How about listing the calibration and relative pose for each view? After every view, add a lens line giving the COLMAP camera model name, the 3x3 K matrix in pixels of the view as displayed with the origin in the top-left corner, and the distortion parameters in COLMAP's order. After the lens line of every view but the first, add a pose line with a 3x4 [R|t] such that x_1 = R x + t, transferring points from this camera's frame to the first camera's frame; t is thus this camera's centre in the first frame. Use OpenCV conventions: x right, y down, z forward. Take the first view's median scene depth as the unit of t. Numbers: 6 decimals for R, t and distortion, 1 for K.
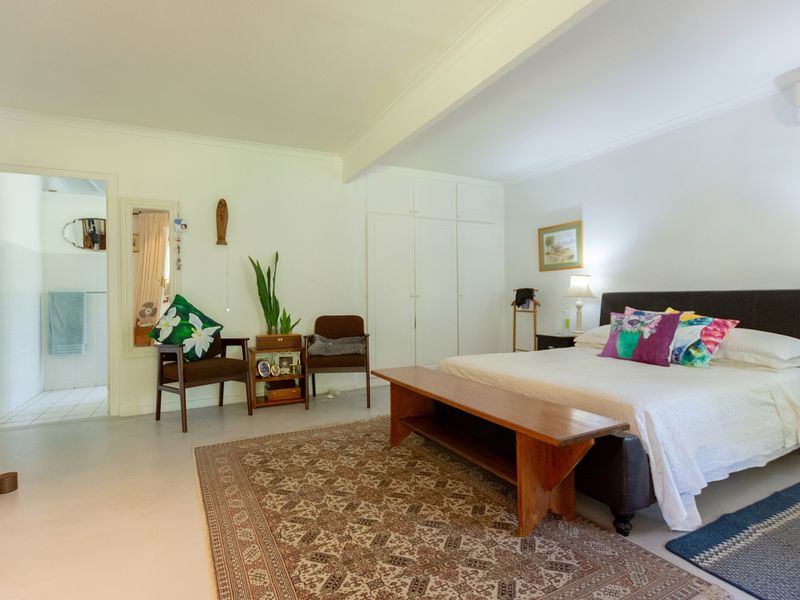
lens RADIAL K [[409.4, 0, 389.1], [0, 409.4, 290.5], [0, 0, 1]] dist [-0.003449, 0.000417]
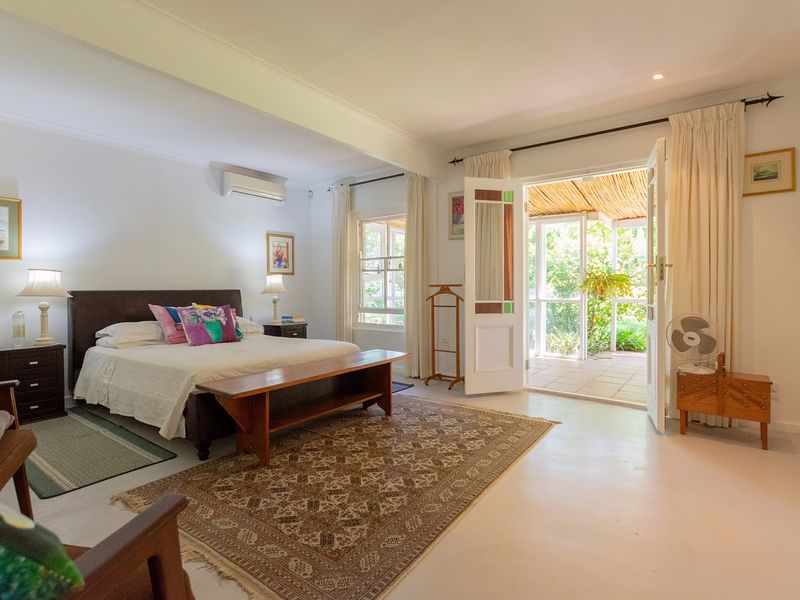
lens RADIAL K [[409.4, 0, 389.1], [0, 409.4, 290.5], [0, 0, 1]] dist [-0.003449, 0.000417]
pose [[-0.422671, -0.000038, 0.906283, -0.857485], [-0.009884, 0.999941, -0.004568, 0.001983], [-0.906229, -0.010889, -0.422646, 1.073840]]
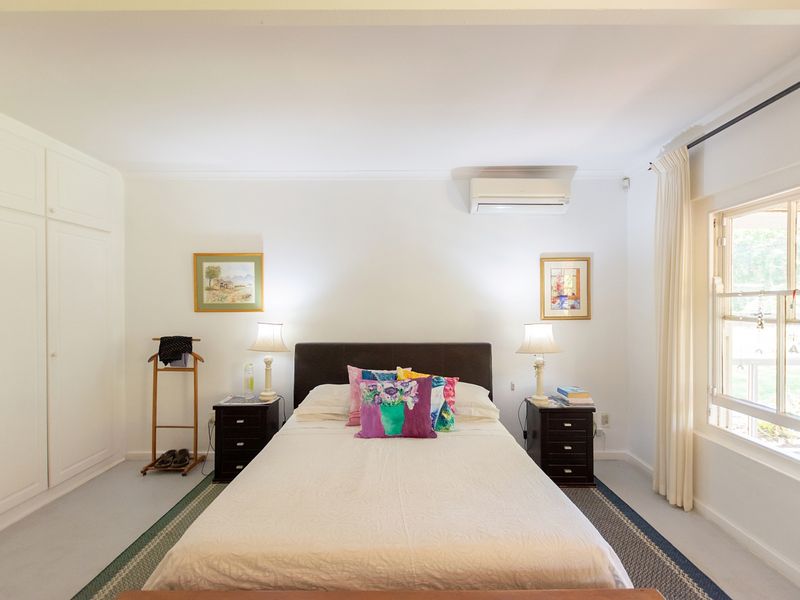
lens RADIAL K [[395.1, 0, 402.9], [0, 395.1, 305.5], [0, 0, 1]] dist [-0.001761, 0.000205]
pose [[0.448285, 0.002405, 0.893887, -0.170686], [-0.016405, 0.999850, 0.005537, -0.119624], [-0.893740, -0.017147, 0.448257, 0.619176]]
